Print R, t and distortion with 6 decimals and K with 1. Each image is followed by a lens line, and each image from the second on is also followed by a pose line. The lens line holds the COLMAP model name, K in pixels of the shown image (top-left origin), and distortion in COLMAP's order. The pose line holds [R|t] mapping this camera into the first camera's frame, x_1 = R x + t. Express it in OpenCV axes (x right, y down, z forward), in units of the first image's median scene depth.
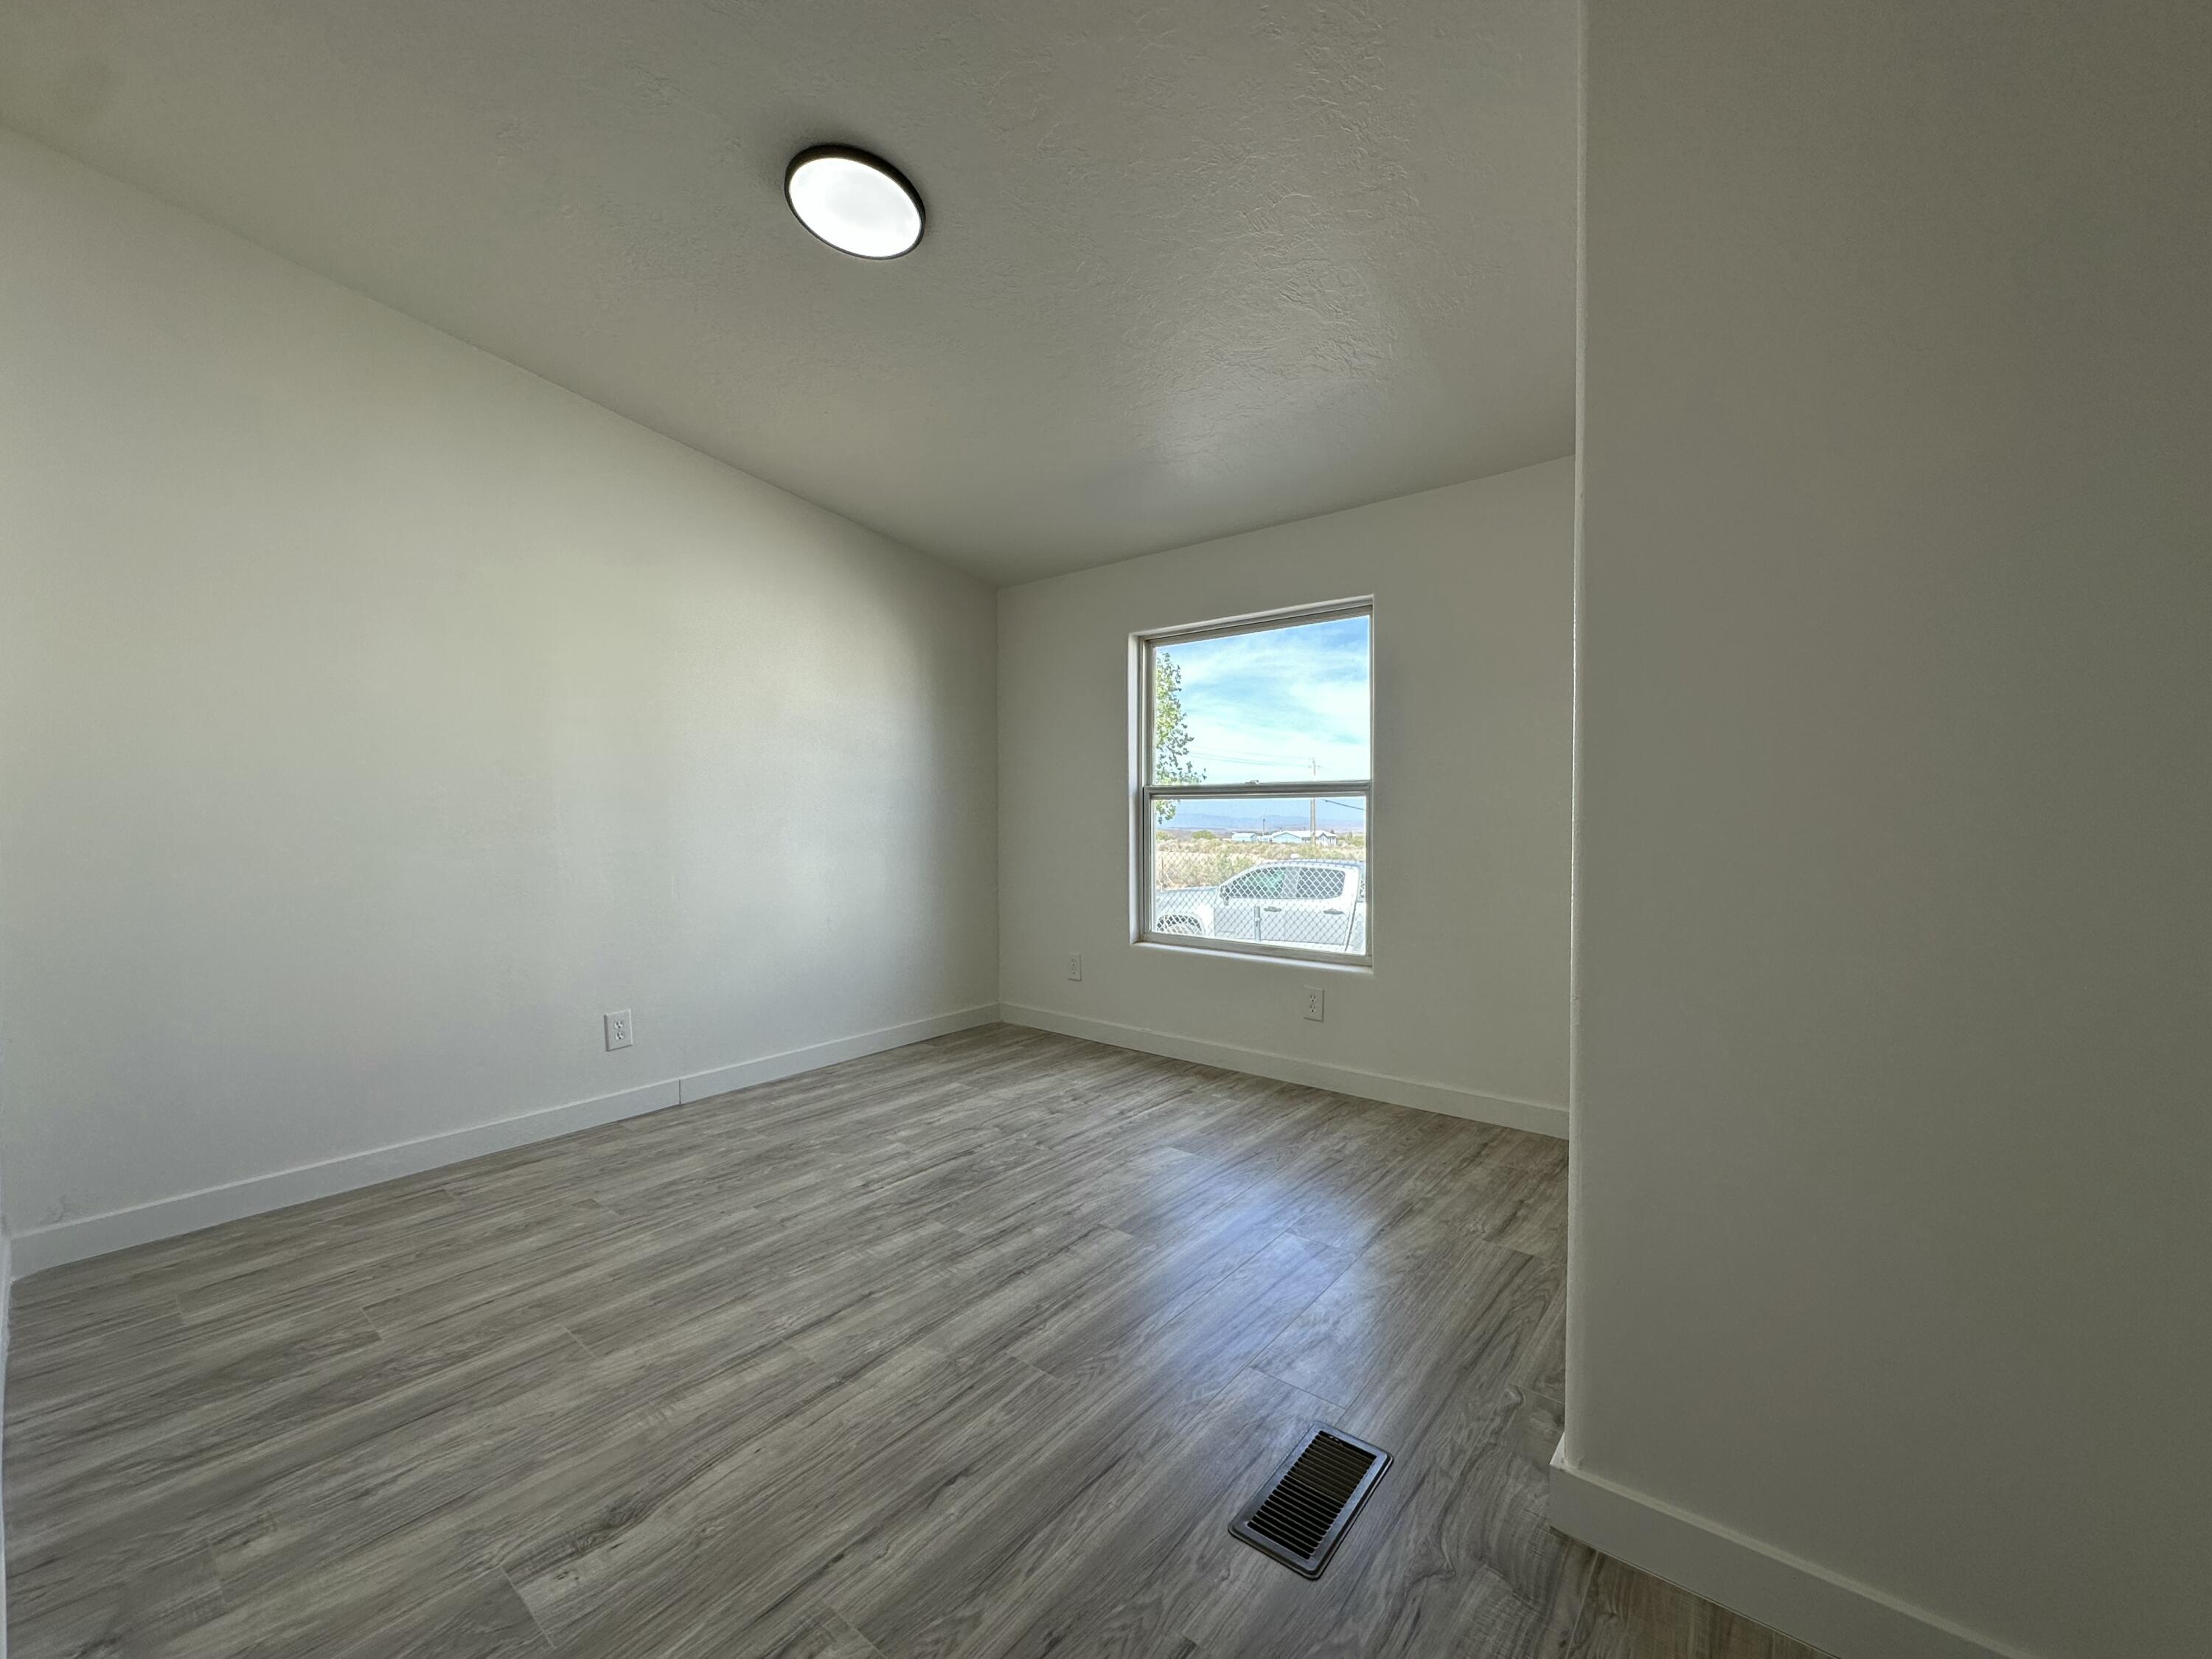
lens RADIAL K [[896.6, 0, 1106.0], [0, 896.6, 829.5], [0, 0, 1]] dist [0.001720, 0.000062]
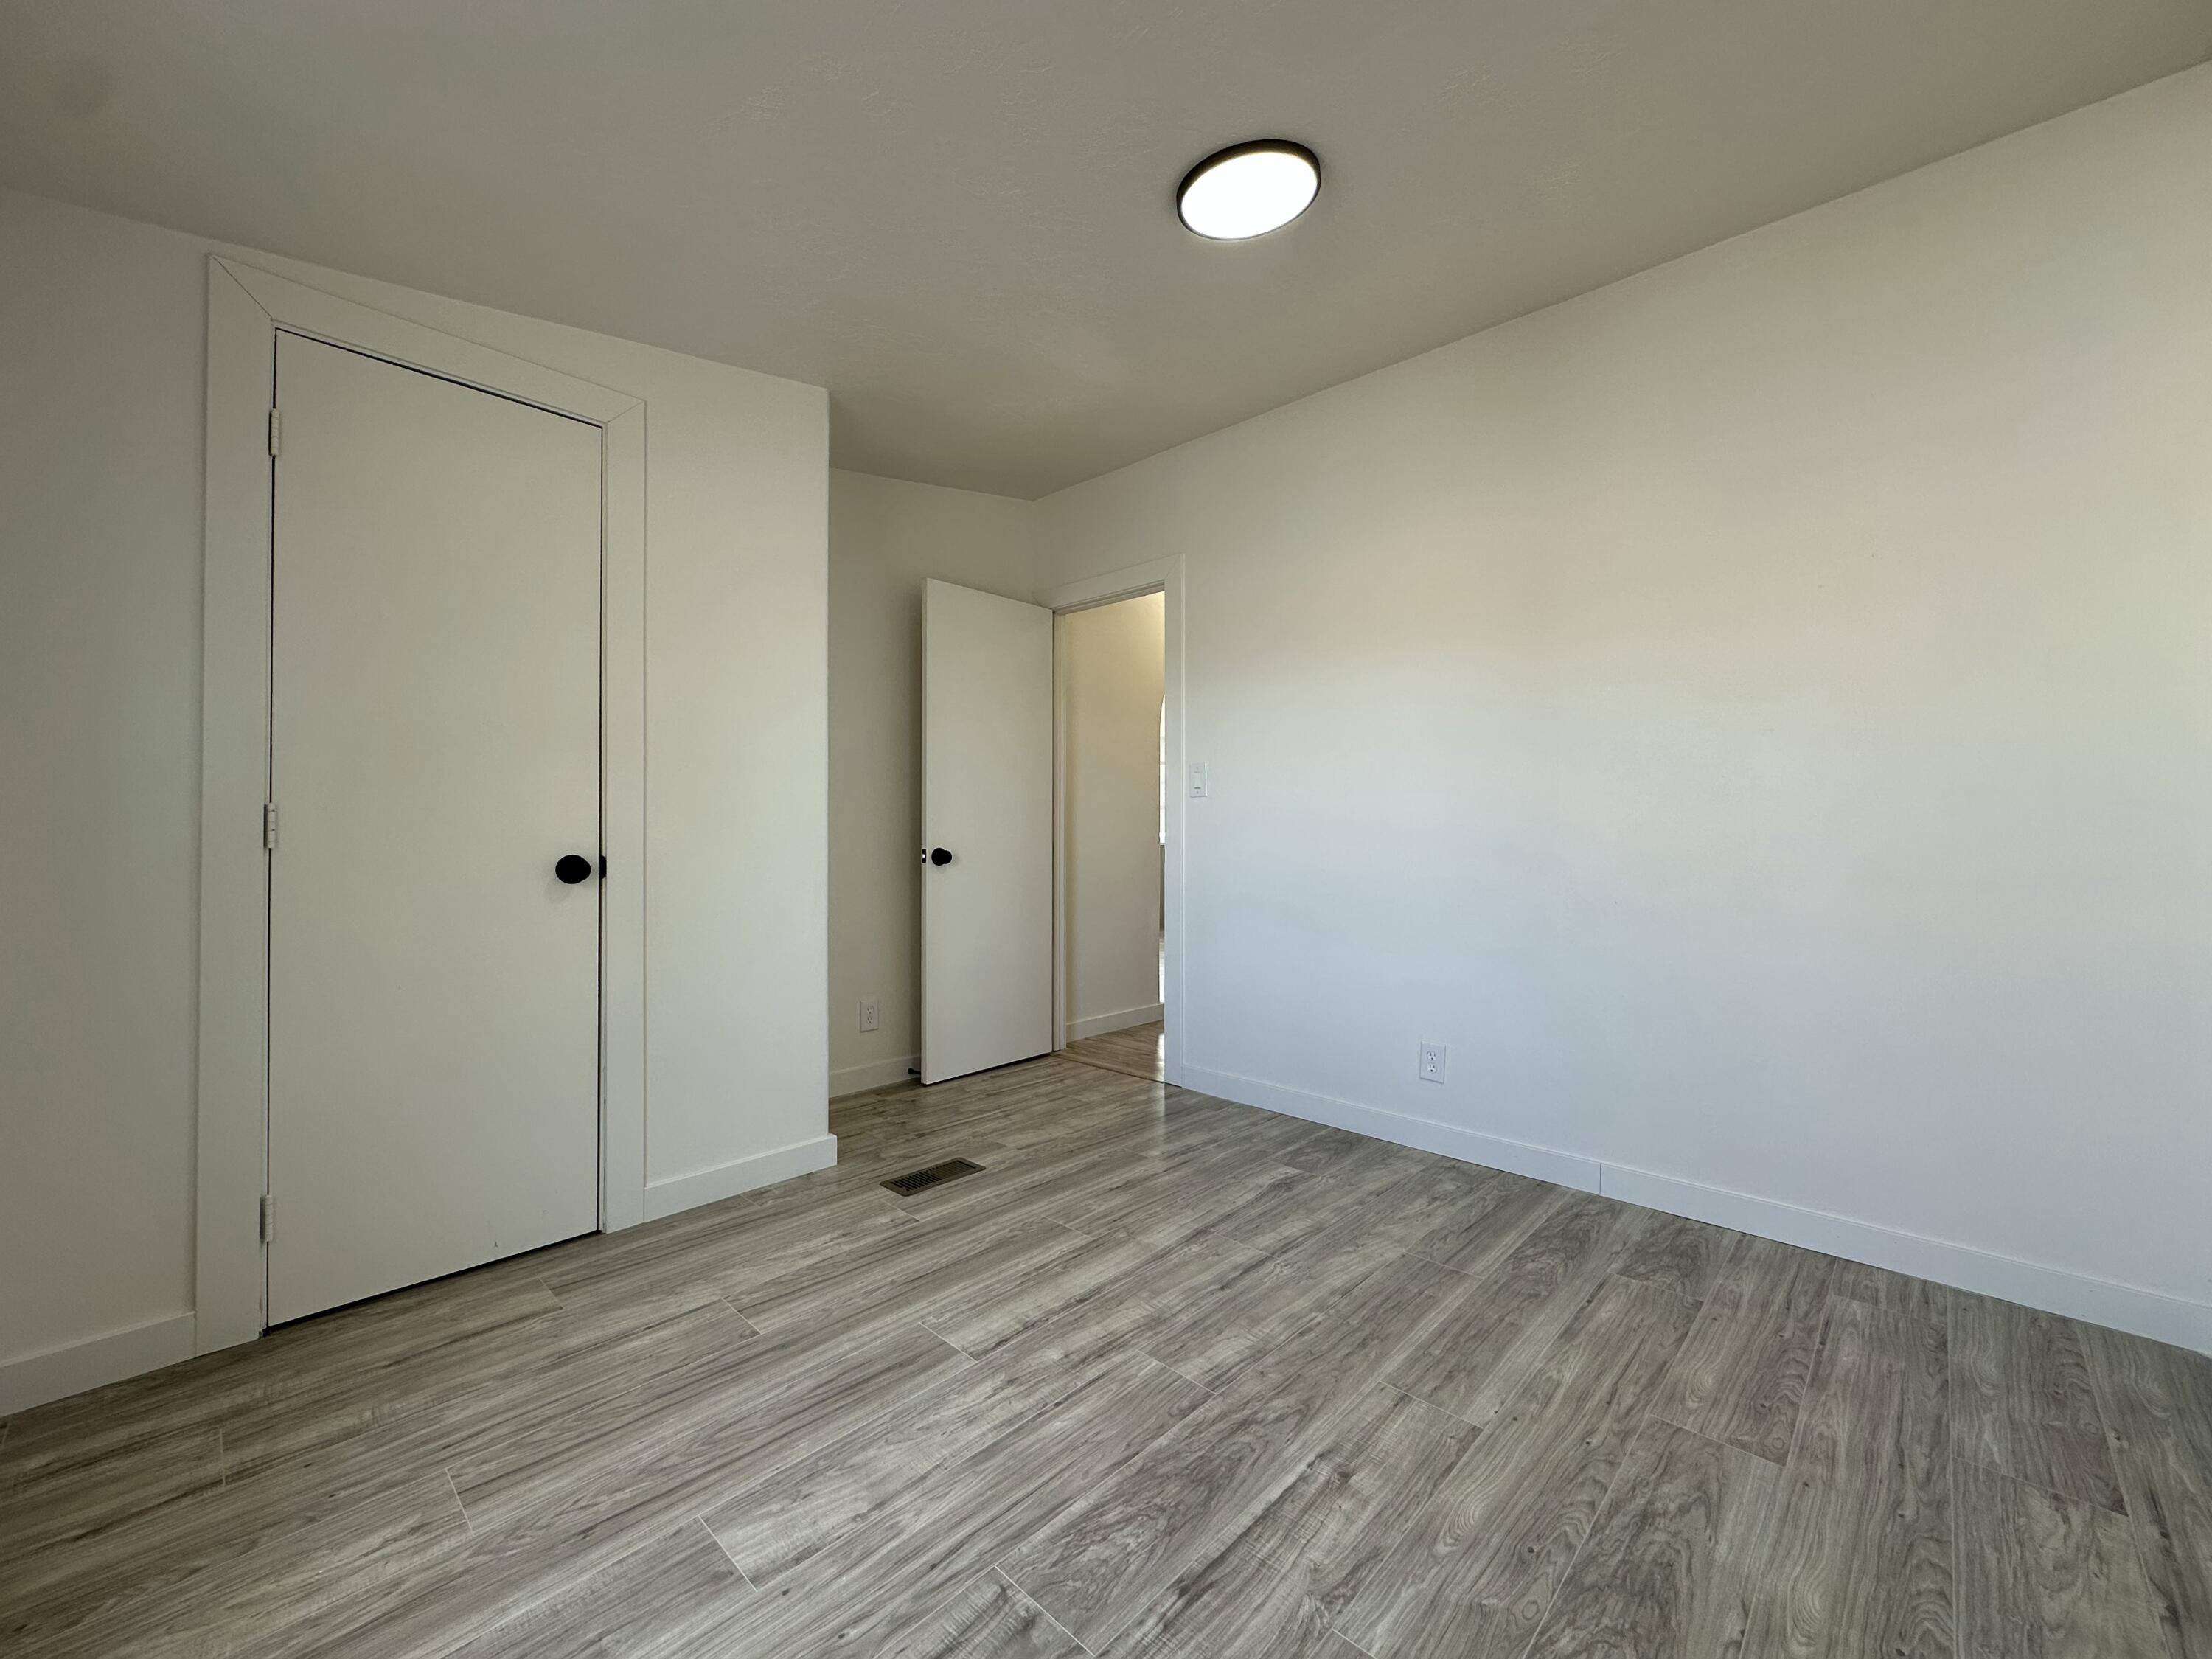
lens RADIAL K [[896.6, 0, 1106.0], [0, 896.6, 829.5], [0, 0, 1]] dist [0.001720, 0.000062]
pose [[-0.996952, 0.001809, 0.077991, -0.199385], [0.002736, 0.999927, 0.011779, -0.029990], [-0.077964, 0.011956, -0.996884, 1.948104]]
